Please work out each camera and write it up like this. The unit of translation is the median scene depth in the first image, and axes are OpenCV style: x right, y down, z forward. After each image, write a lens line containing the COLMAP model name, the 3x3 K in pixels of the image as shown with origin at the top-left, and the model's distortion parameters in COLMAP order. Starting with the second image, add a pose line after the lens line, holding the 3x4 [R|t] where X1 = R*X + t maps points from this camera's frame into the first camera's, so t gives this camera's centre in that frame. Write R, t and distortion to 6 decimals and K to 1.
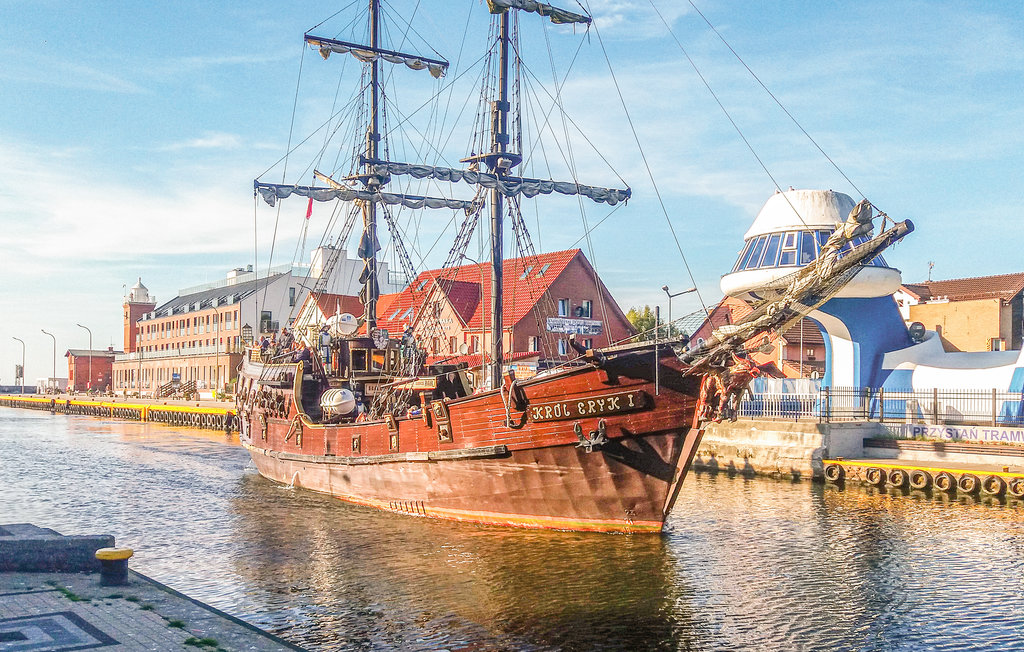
lens RADIAL K [[951.7, 0, 481.8], [0, 951.7, 370.2], [0, 0, 1]] dist [0.300623, -0.864234]
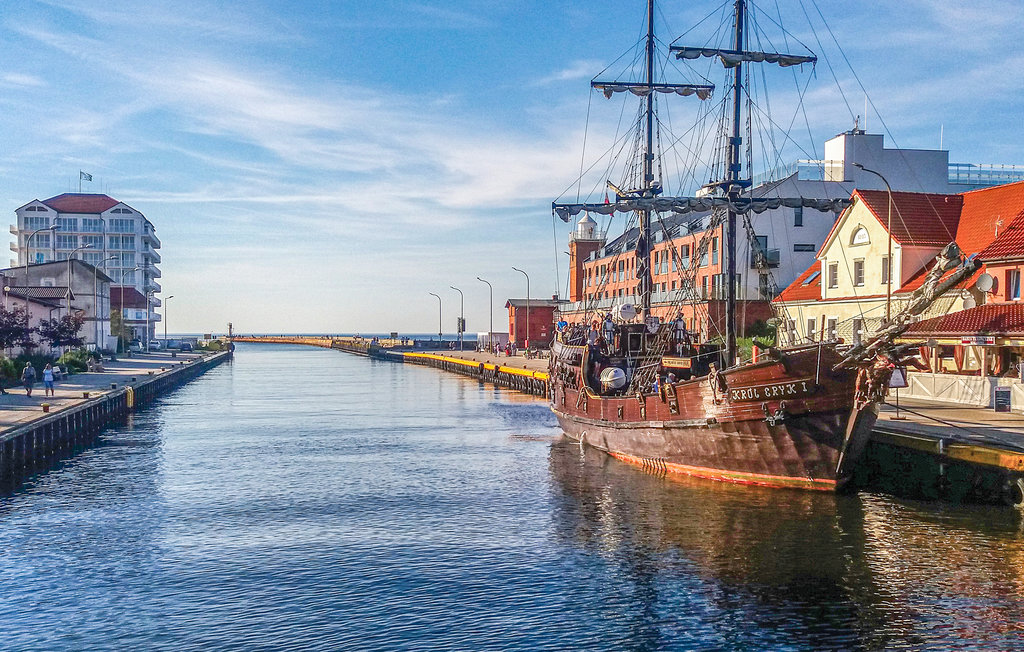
lens RADIAL K [[951.7, 0, 481.8], [0, 951.7, 370.2], [0, 0, 1]] dist [0.300623, -0.864234]
pose [[0.937725, -0.000713, -0.347379, 0.149303], [0.016469, 0.998965, 0.042407, -0.039677], [0.346989, -0.045487, 0.936766, -0.285395]]
